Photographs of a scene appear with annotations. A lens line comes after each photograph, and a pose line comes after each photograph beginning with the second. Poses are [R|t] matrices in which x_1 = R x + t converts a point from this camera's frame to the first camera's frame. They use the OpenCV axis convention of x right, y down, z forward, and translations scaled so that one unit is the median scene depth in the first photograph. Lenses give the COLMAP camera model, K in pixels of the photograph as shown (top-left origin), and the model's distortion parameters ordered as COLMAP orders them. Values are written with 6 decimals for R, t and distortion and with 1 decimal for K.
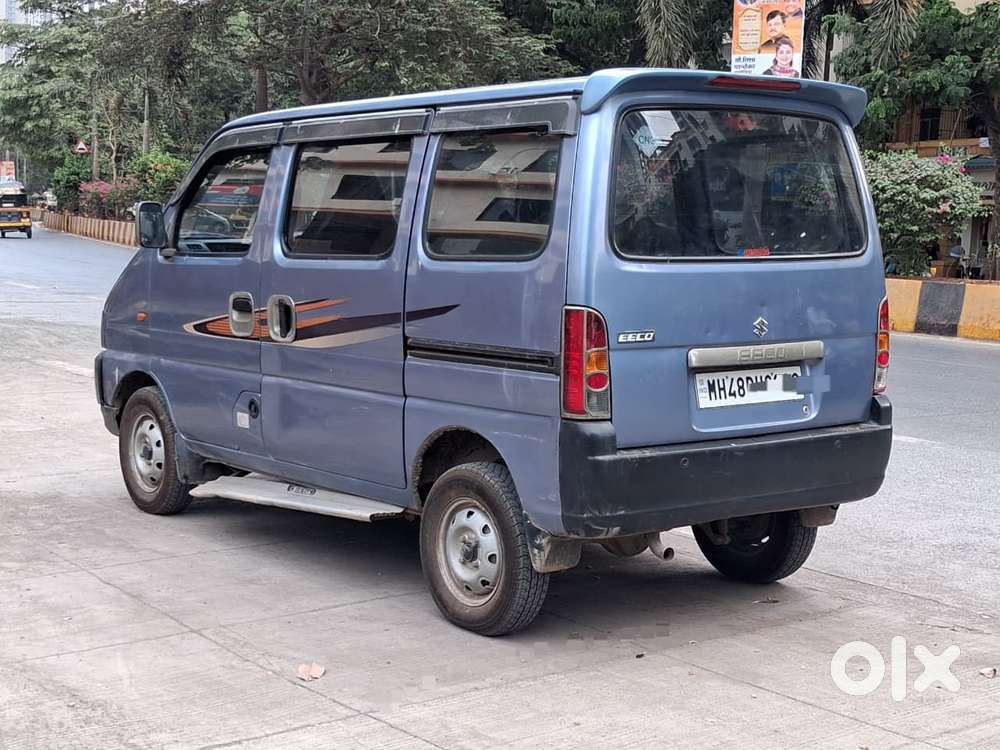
lens RADIAL K [[1576.5, 0, 495.6], [0, 1576.5, 392.9], [0, 0, 1]] dist [0.232129, -0.908036]
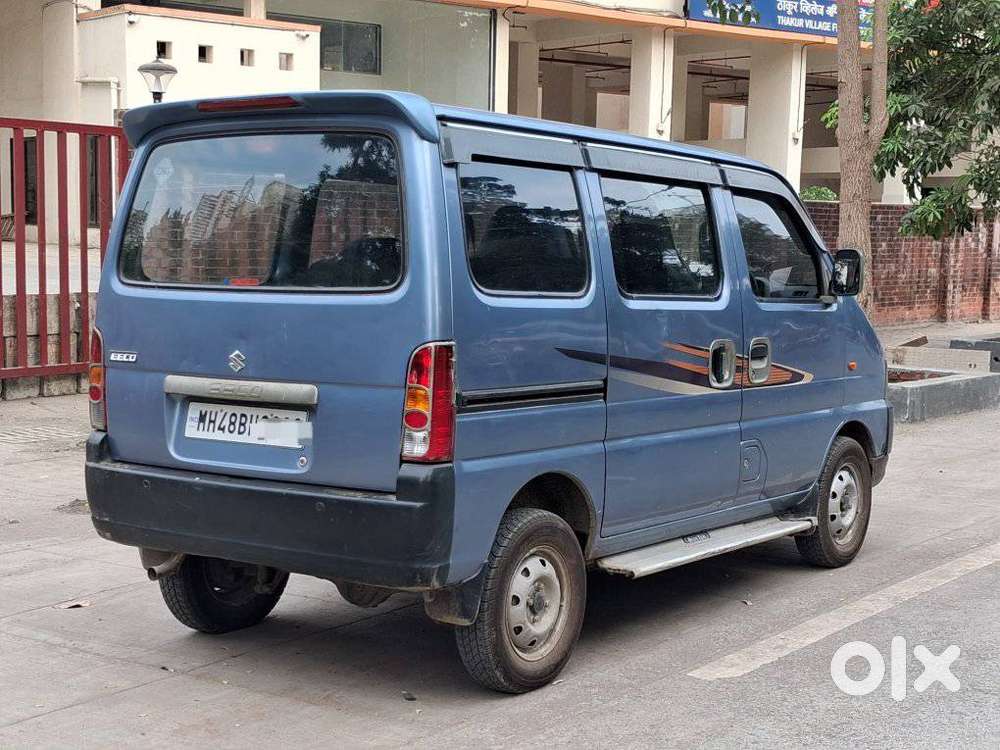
lens RADIAL K [[1588.8, 0, 500.0], [0, 1588.8, 375.0], [0, 0, 1]] dist [0.250215, -1.037285]
pose [[0.281296, 0.066655, -0.957303, 1.075412], [-0.112152, 0.993032, 0.036188, -0.081866], [0.953045, 0.097184, 0.286811, 0.844570]]
